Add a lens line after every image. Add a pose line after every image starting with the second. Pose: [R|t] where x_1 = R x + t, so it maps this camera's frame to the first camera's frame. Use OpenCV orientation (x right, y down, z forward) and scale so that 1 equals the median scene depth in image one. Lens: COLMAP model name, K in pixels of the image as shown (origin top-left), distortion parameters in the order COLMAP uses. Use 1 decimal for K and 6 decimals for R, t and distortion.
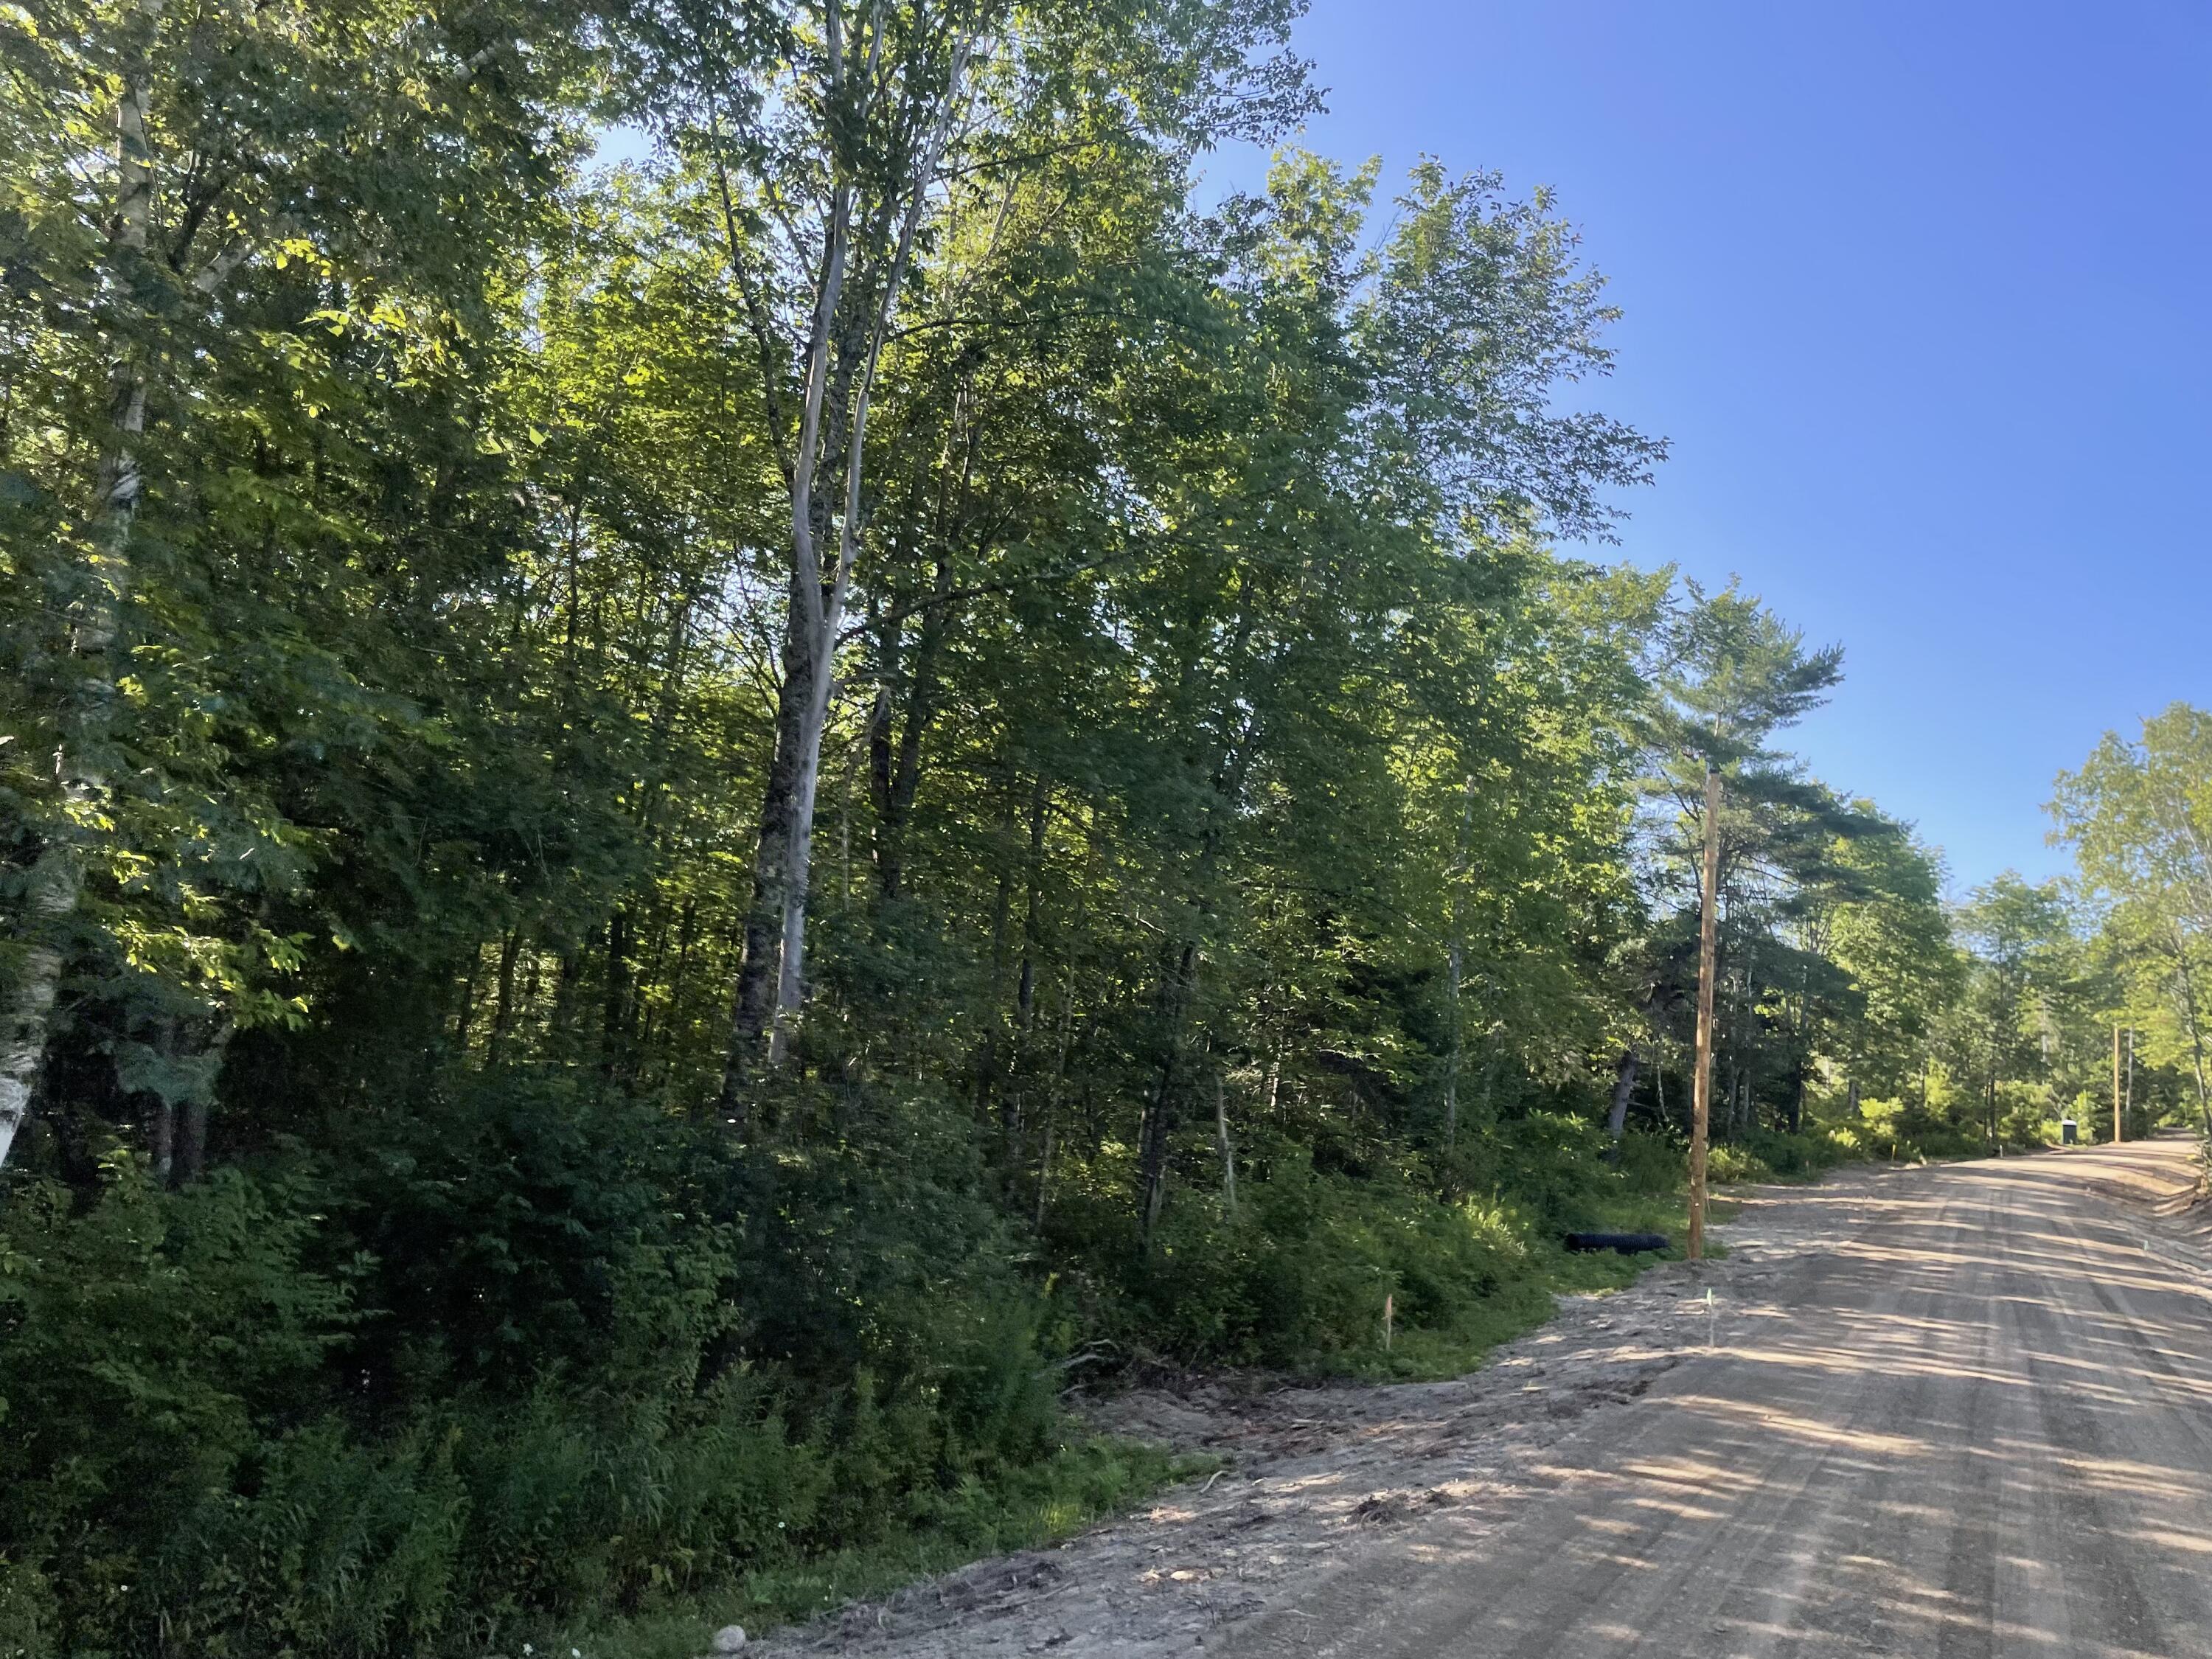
lens RADIAL K [[1655.0, 0, 1113.9], [0, 1655.0, 800.9], [0, 0, 1]] dist [0.156159, -0.227116]
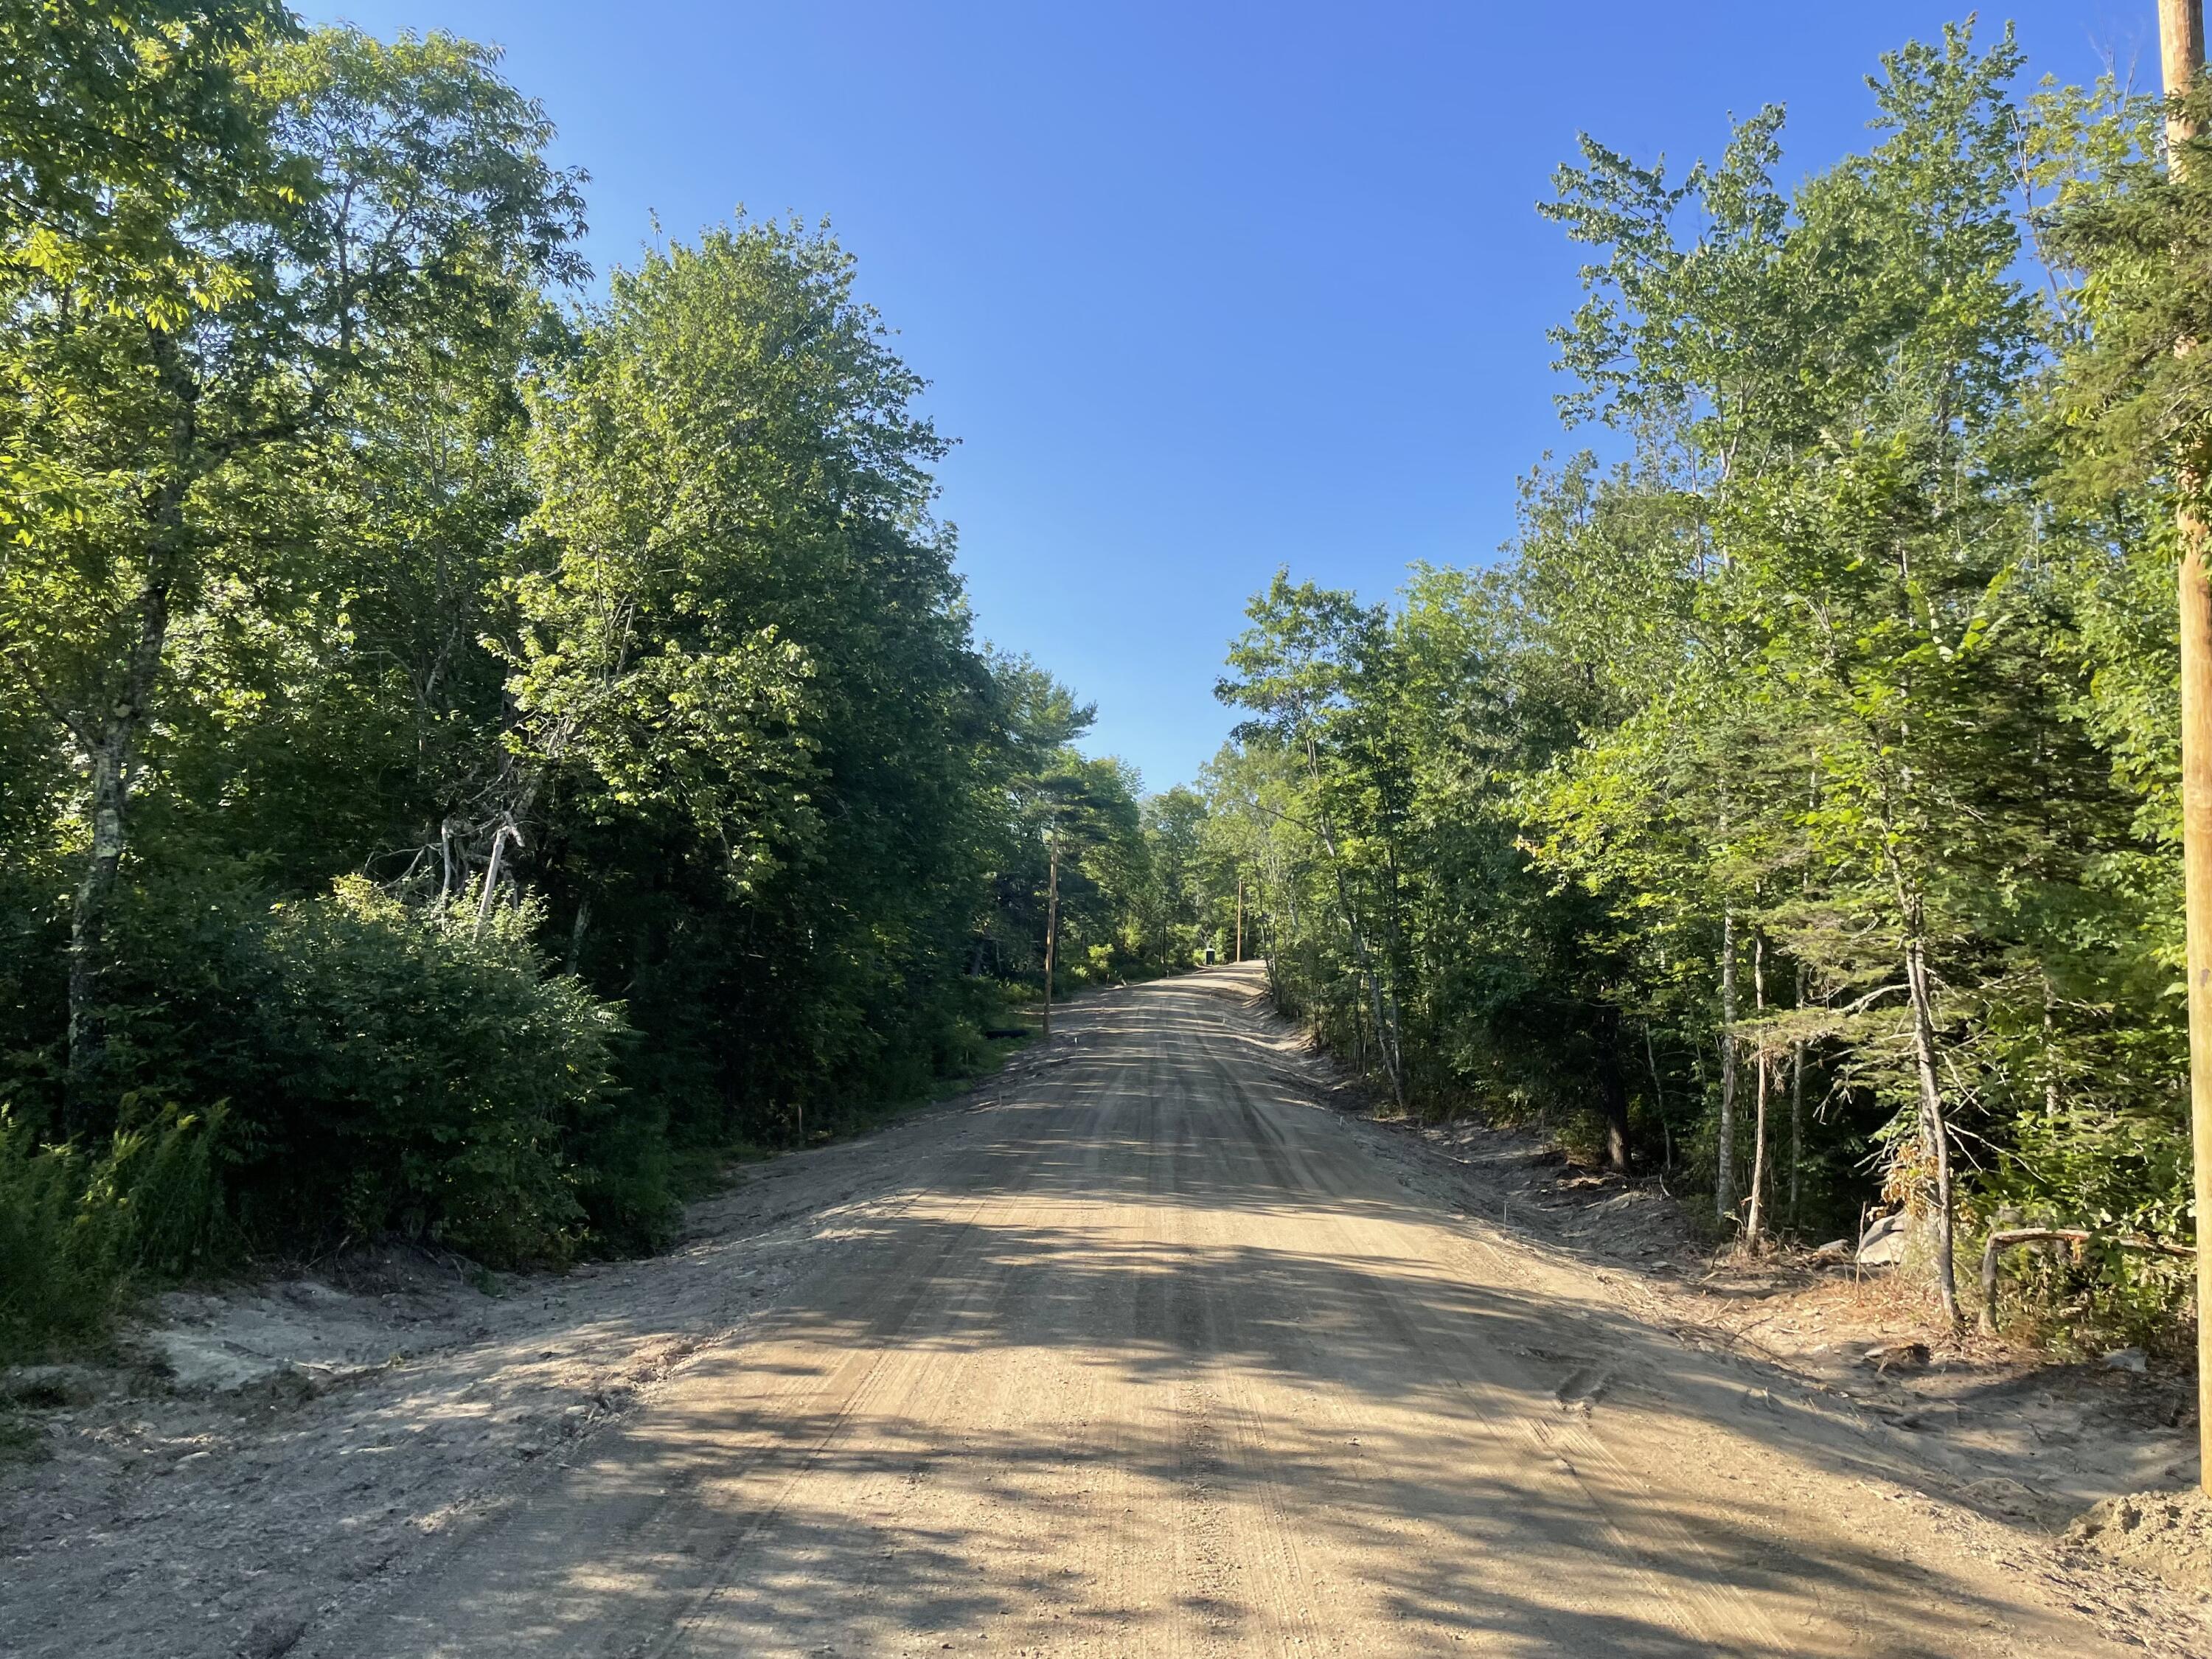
lens RADIAL K [[1655.0, 0, 1113.9], [0, 1655.0, 800.9], [0, 0, 1]] dist [0.156159, -0.227116]
pose [[0.904317, -0.010860, 0.426722, -0.167058], [-0.027518, 0.996114, 0.083667, -0.075691], [-0.425973, -0.087405, 0.900504, -0.328661]]
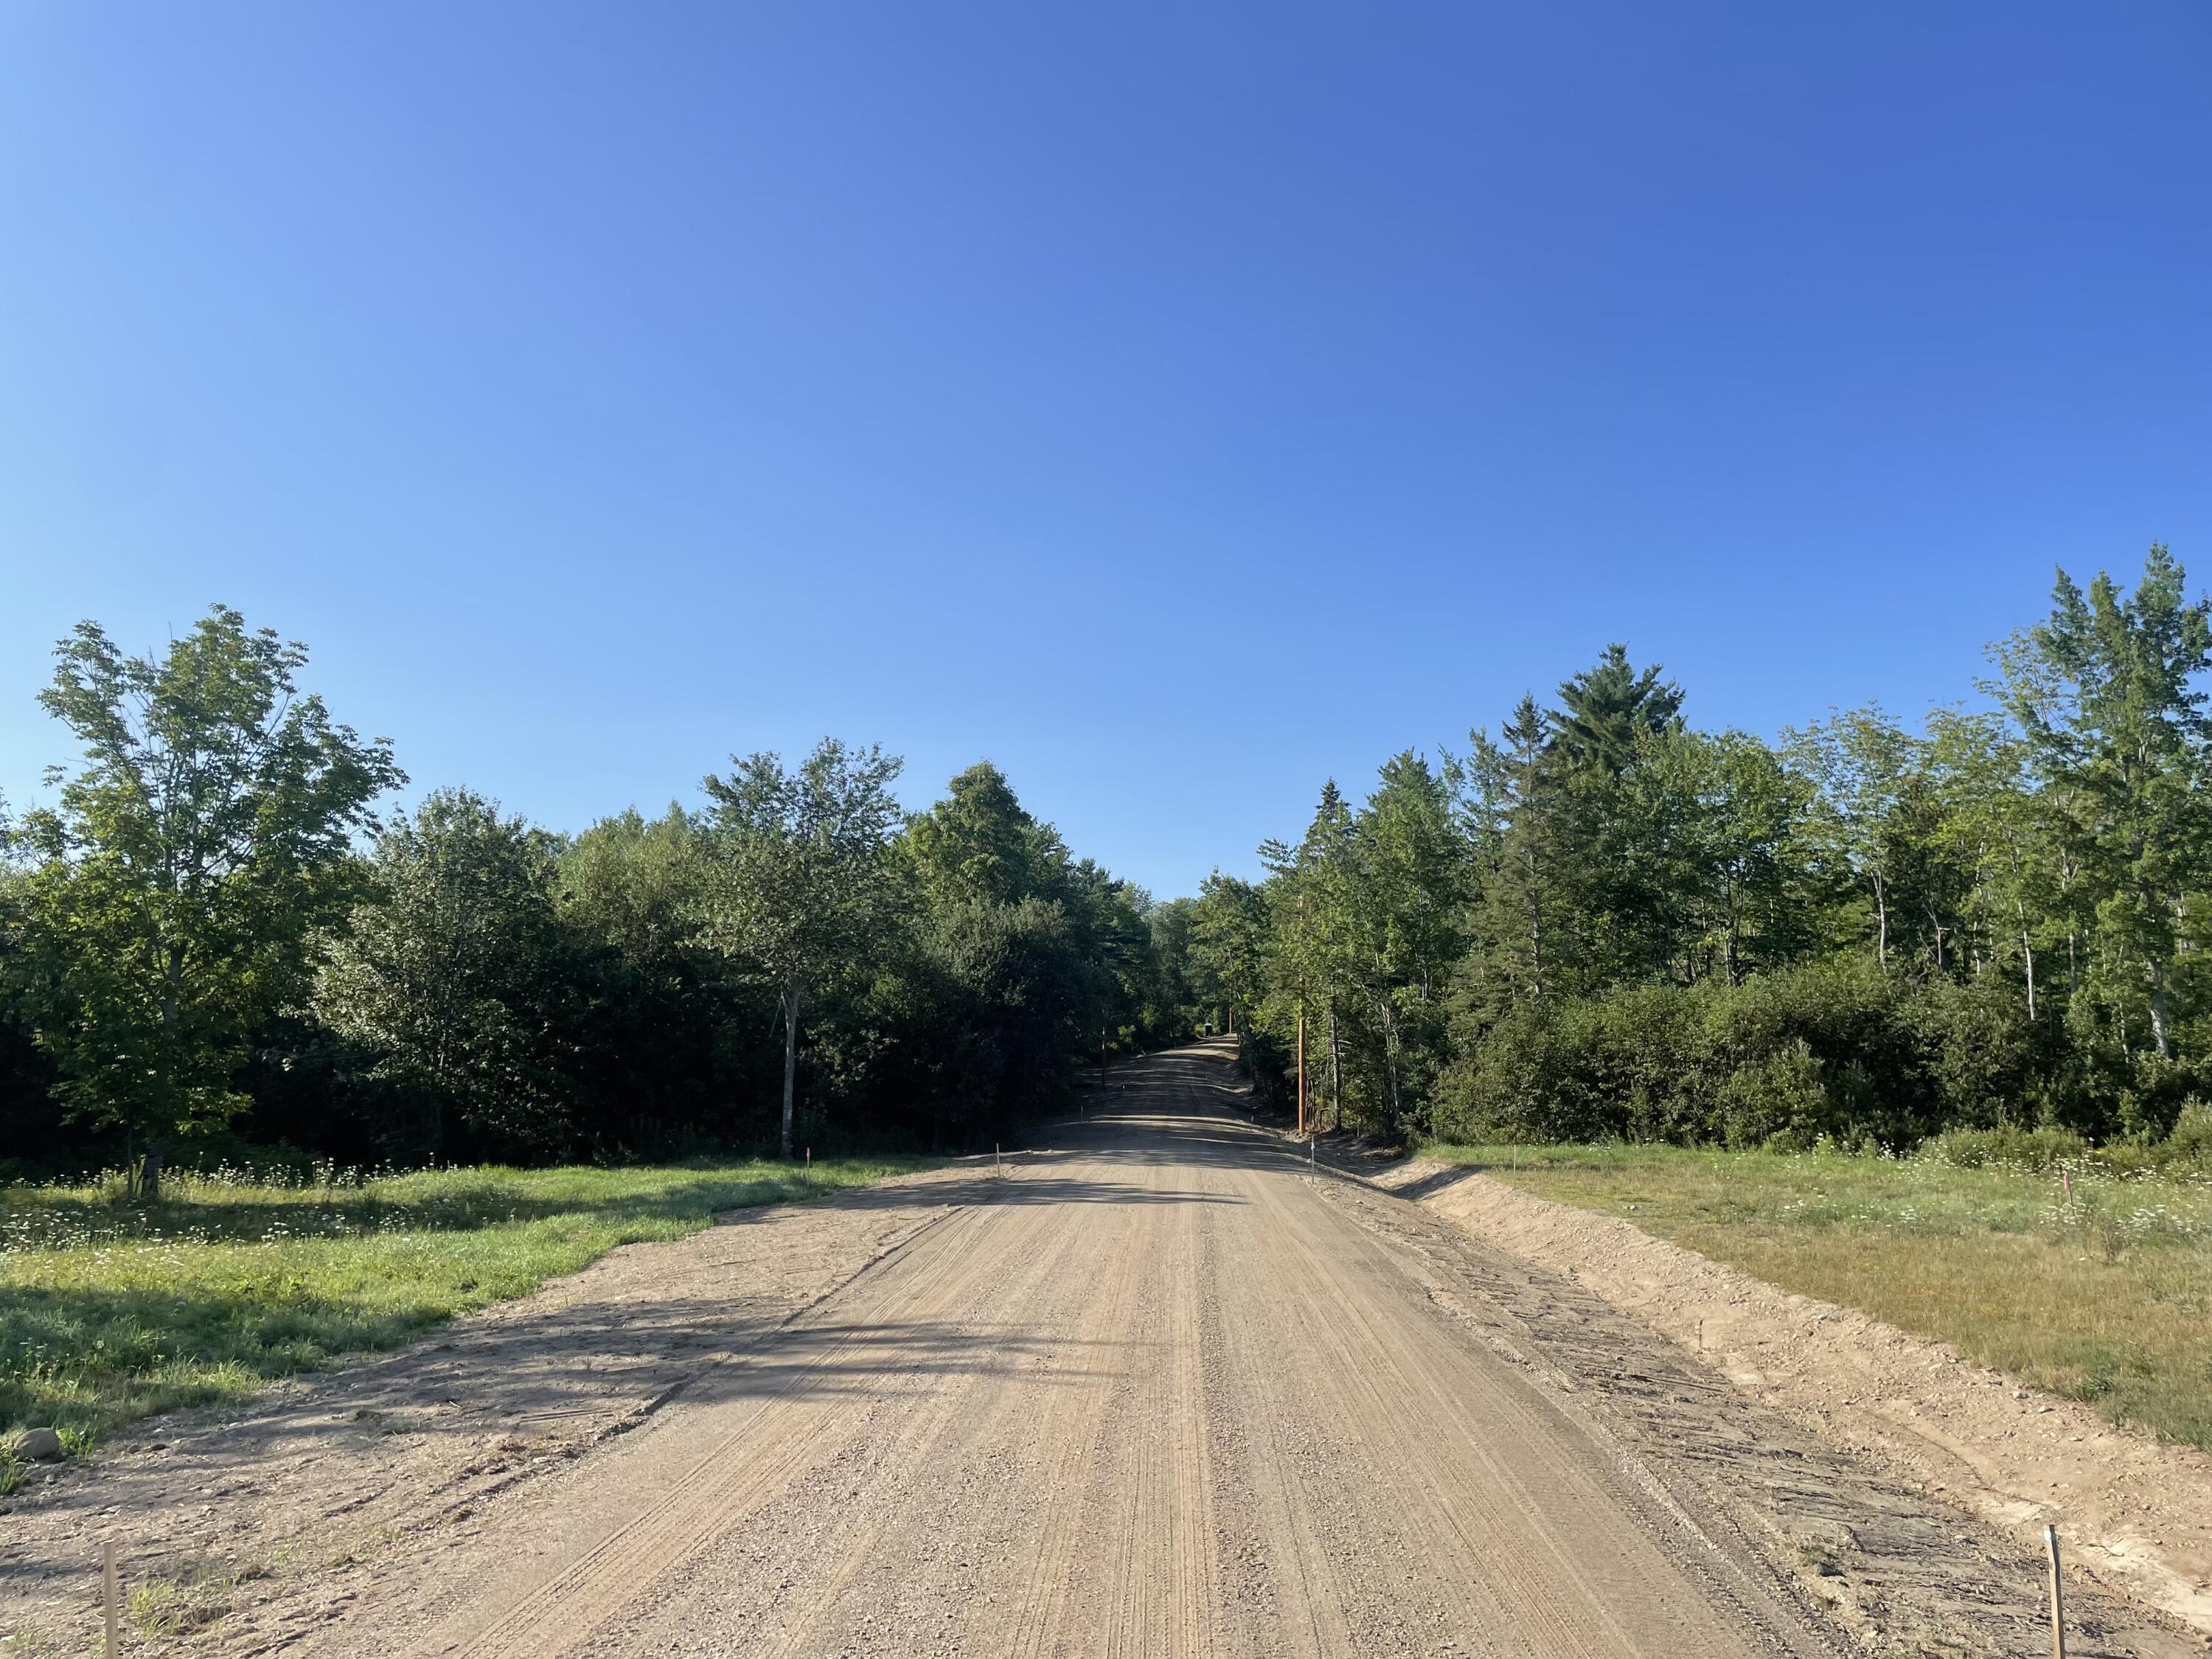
lens RADIAL K [[1655.0, 0, 1113.9], [0, 1655.0, 800.9], [0, 0, 1]] dist [0.156159, -0.227116]
pose [[0.906037, -0.018044, 0.422814, -0.417173], [-0.001444, 0.998953, 0.045725, -0.191539], [-0.423196, -0.042039, 0.905062, -0.827934]]
